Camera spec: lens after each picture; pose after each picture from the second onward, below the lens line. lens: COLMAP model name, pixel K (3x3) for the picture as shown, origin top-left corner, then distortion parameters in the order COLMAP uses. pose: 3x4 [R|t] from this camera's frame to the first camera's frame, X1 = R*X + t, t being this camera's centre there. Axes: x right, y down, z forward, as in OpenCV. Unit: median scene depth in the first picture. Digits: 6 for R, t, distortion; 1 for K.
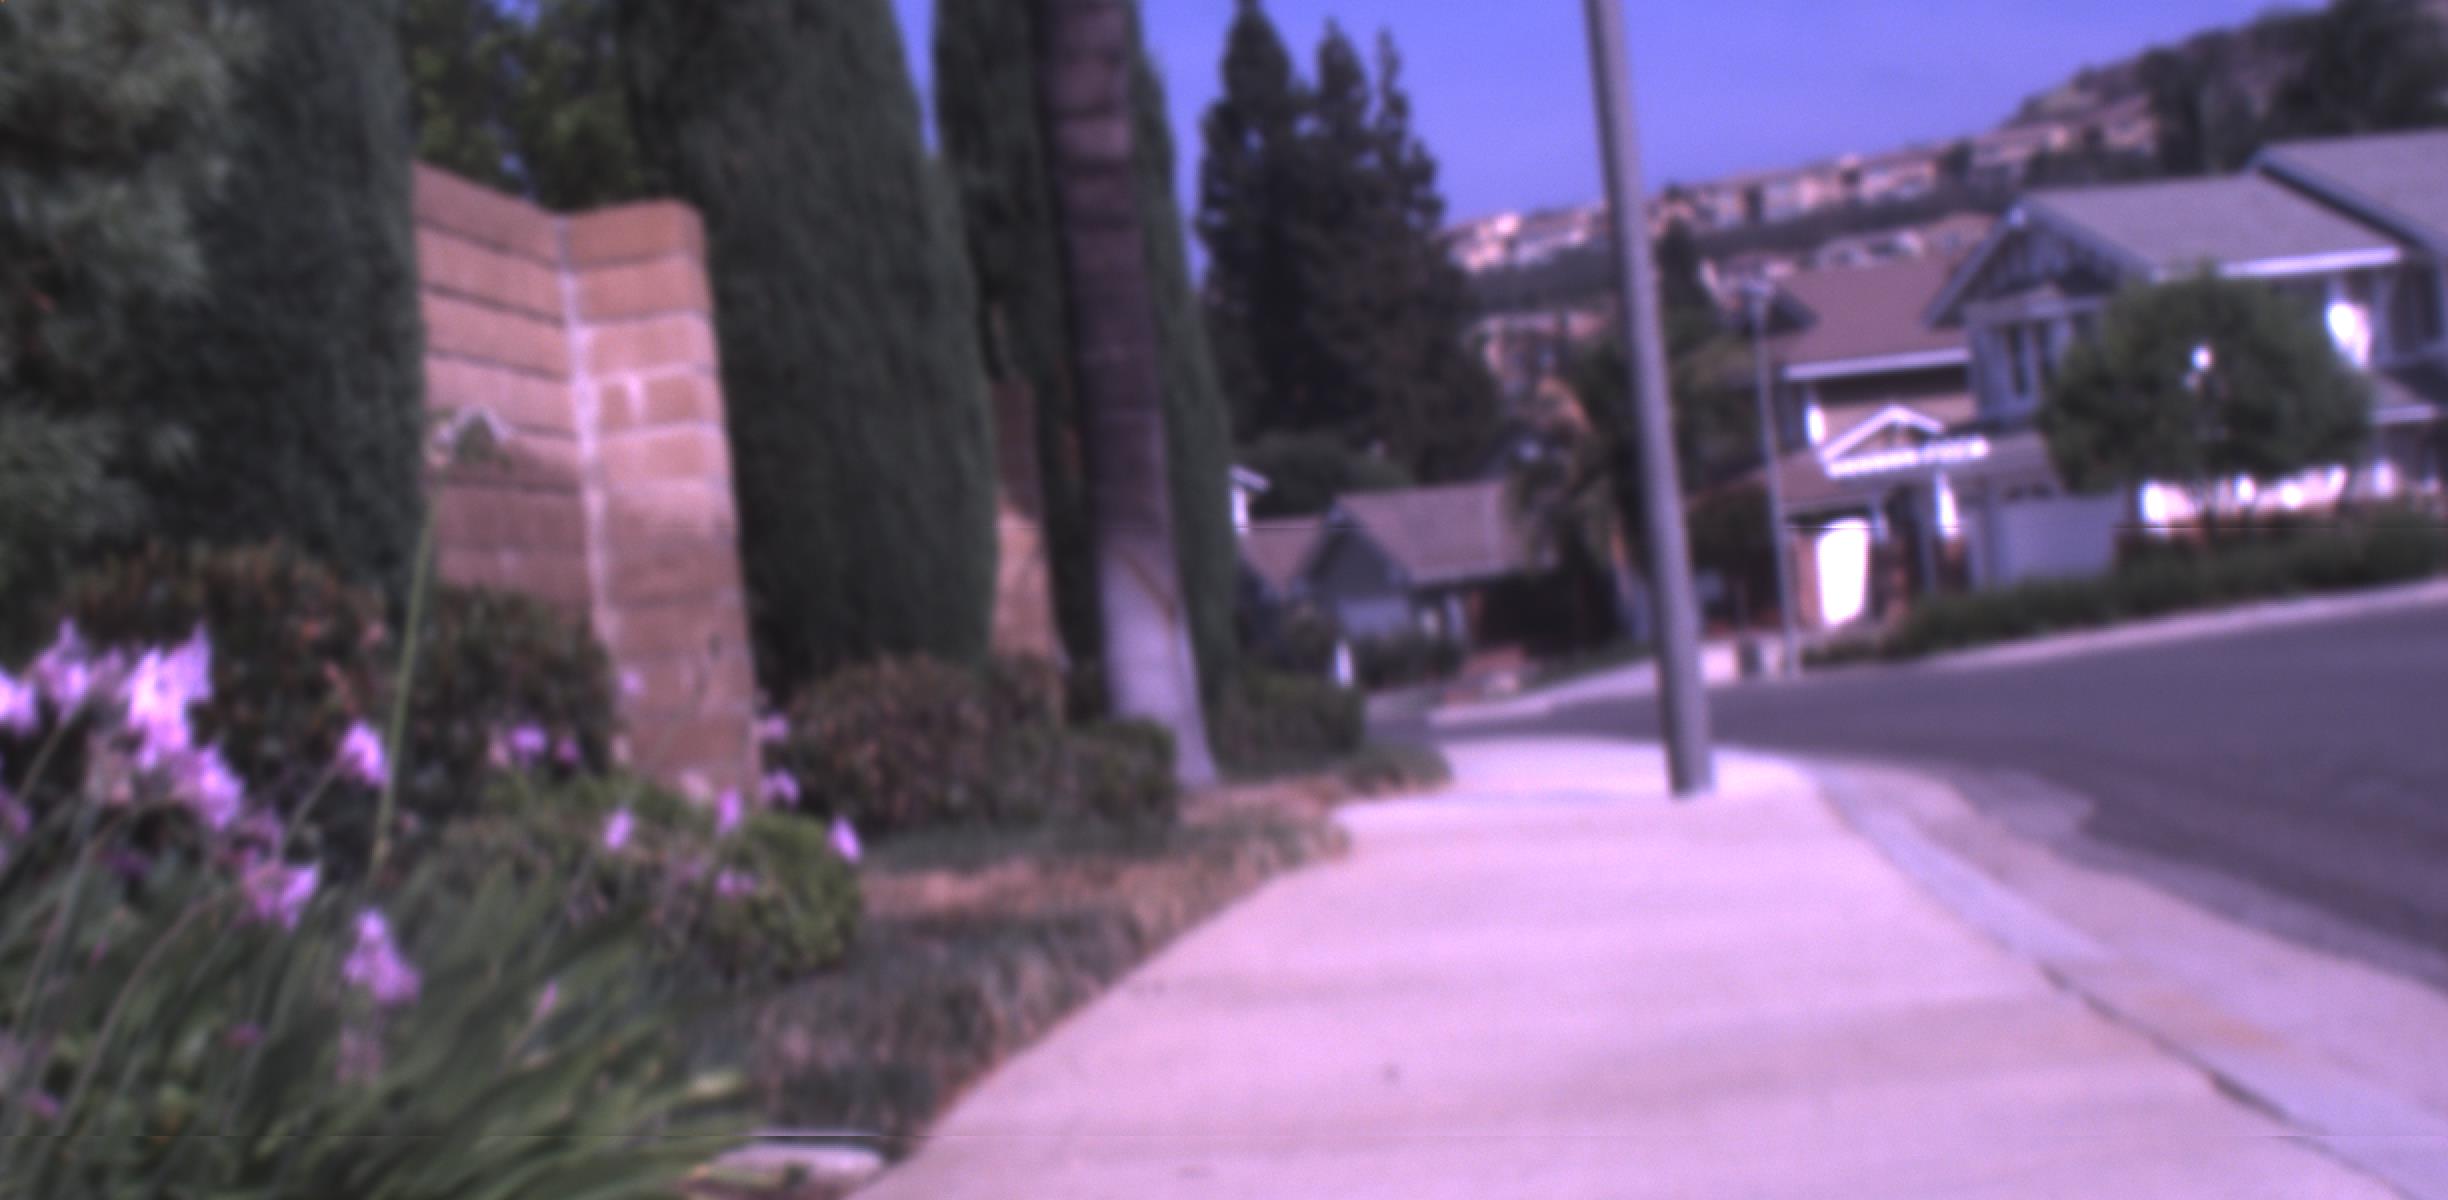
lens RADIAL K [[4371.8, 0, 1083.1], [0, 4371.8, 695.8], [0, 0, 1]] dist [-0.002778, -0.308634]
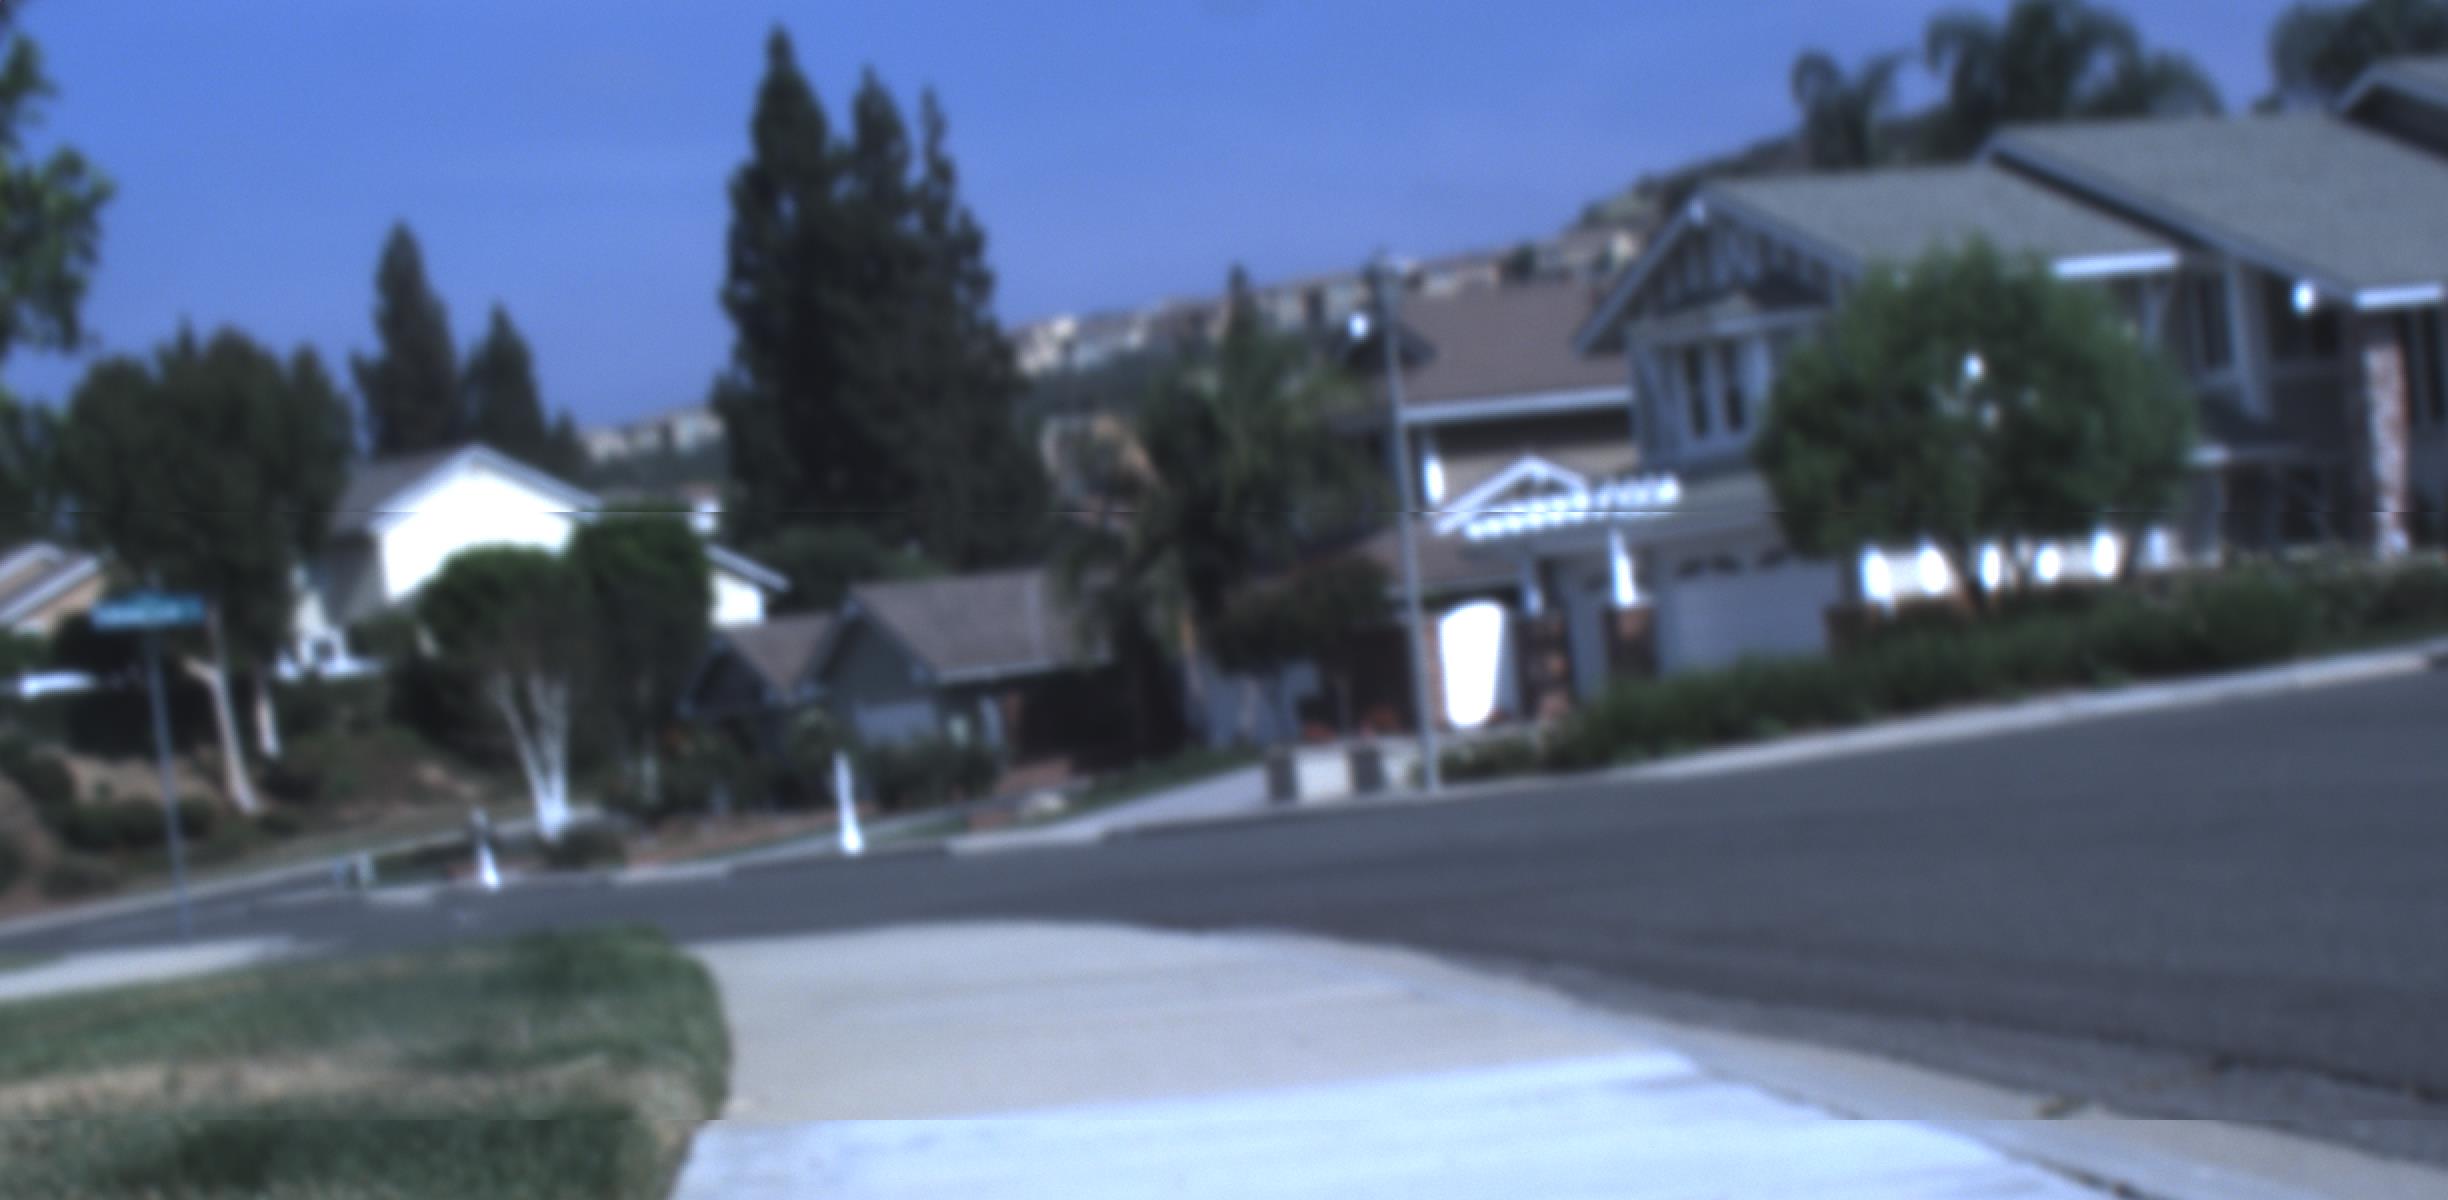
lens RADIAL K [[4371.8, 0, 1083.1], [0, 4371.8, 695.8], [0, 0, 1]] dist [-0.002778, -0.308634]
pose [[0.994974, 0.000604, 0.100134, 0.024219], [0.001990, 0.999665, -0.025802, -0.001940], [-0.100116, 0.025872, 0.994639, 0.221568]]
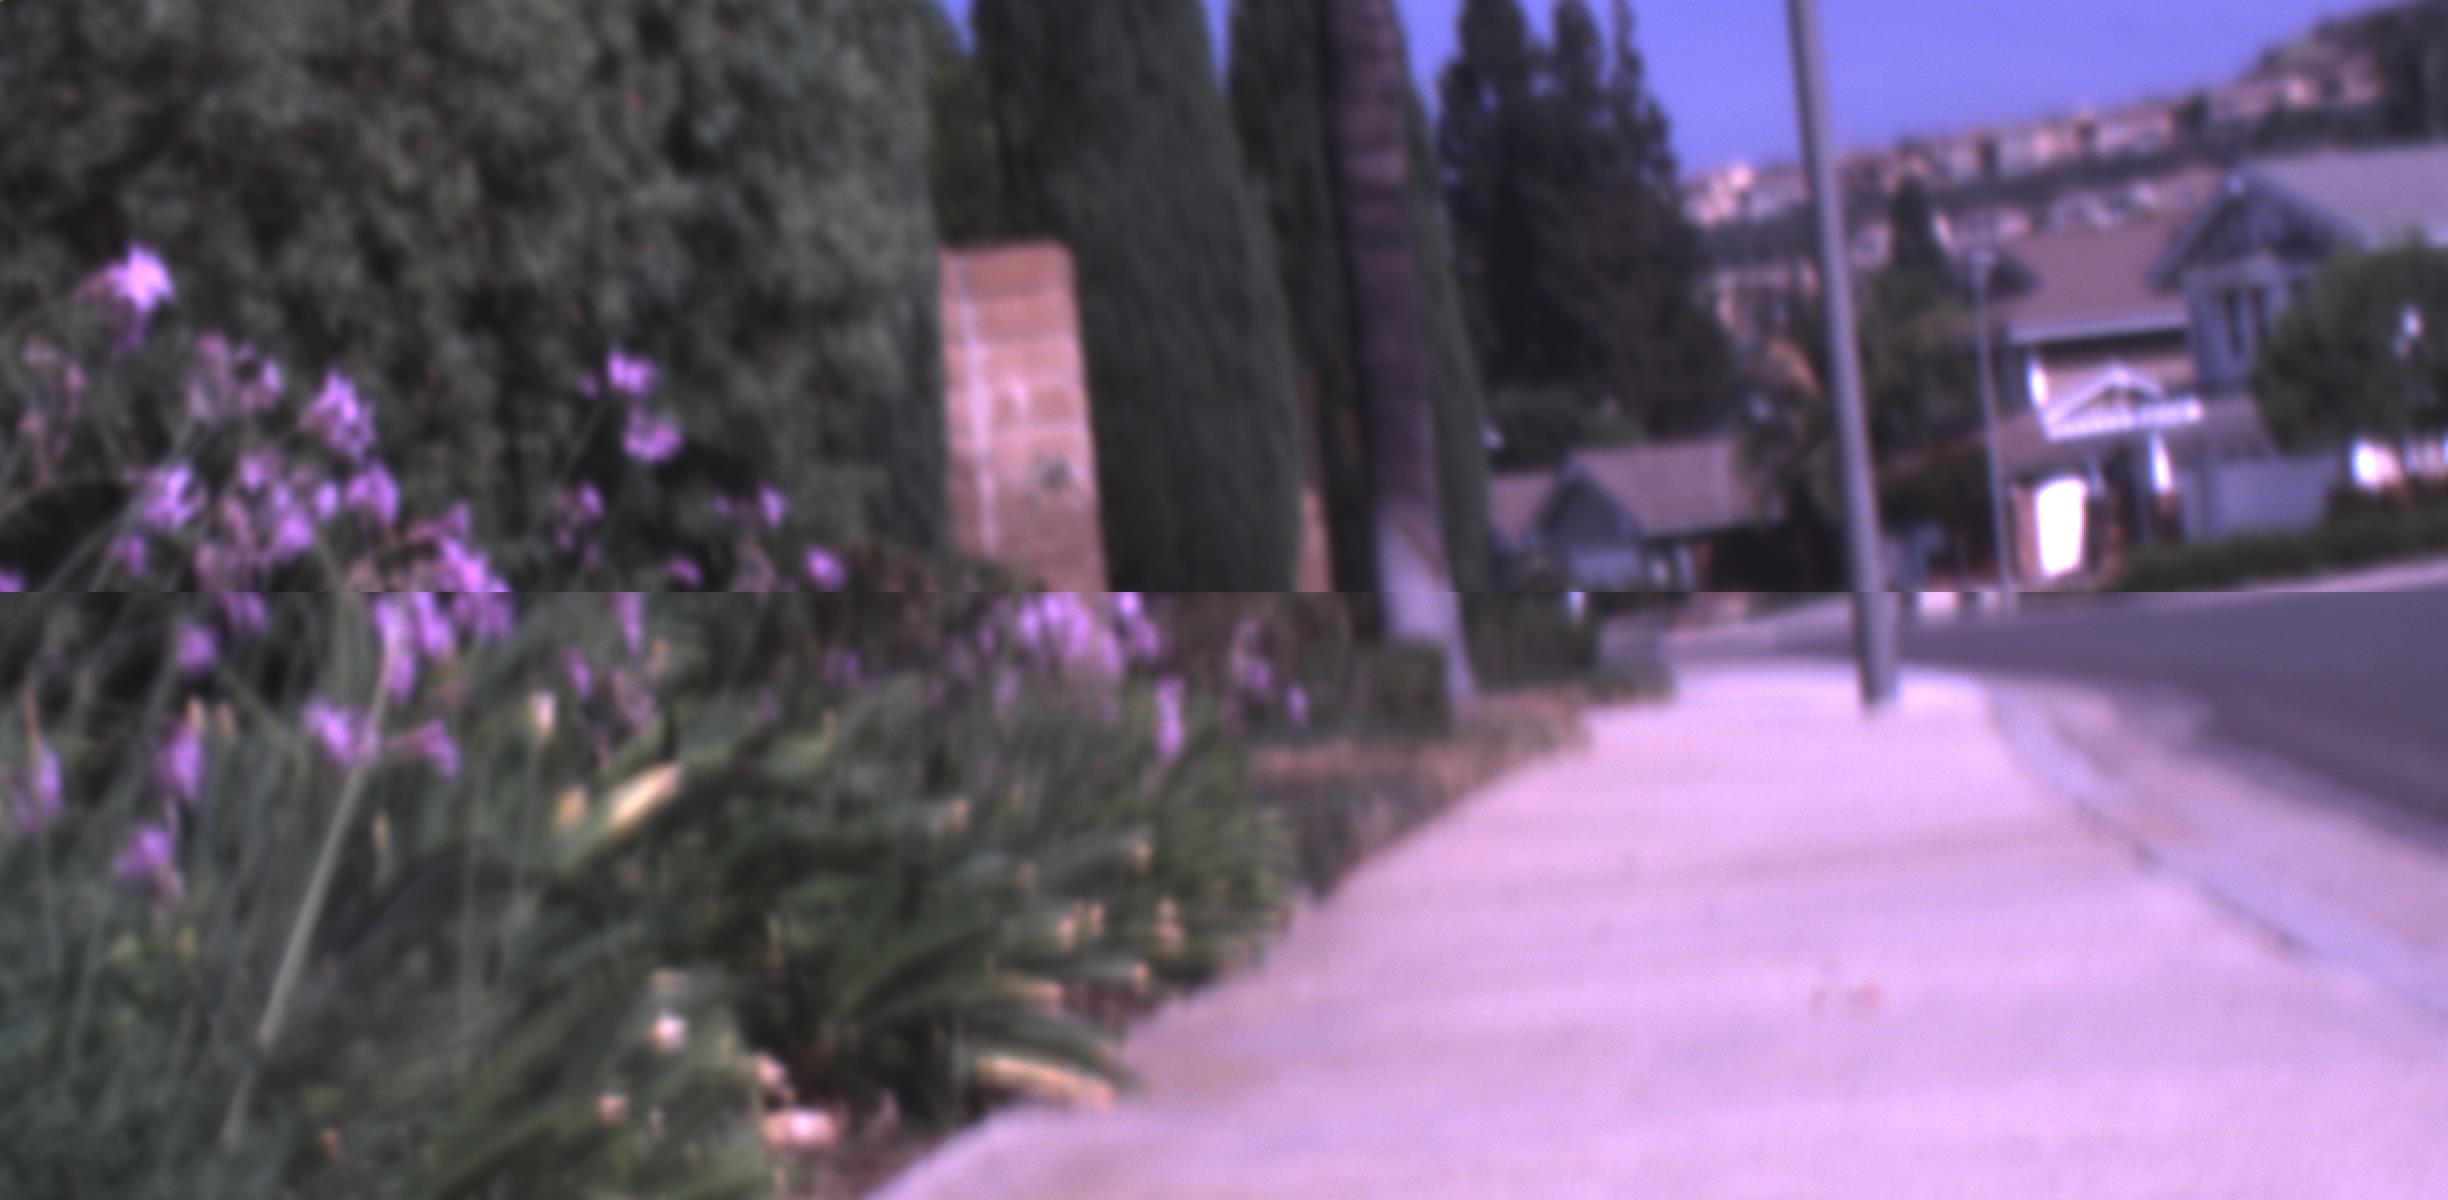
lens RADIAL K [[4371.8, 0, 1083.1], [0, 4371.8, 695.8], [0, 0, 1]] dist [-0.002778, -0.308634]
pose [[0.998625, 0.002769, -0.052358, -0.003320], [-0.002185, 0.999935, 0.011199, 0.000338], [0.052385, -0.011069, 0.998566, -0.043083]]
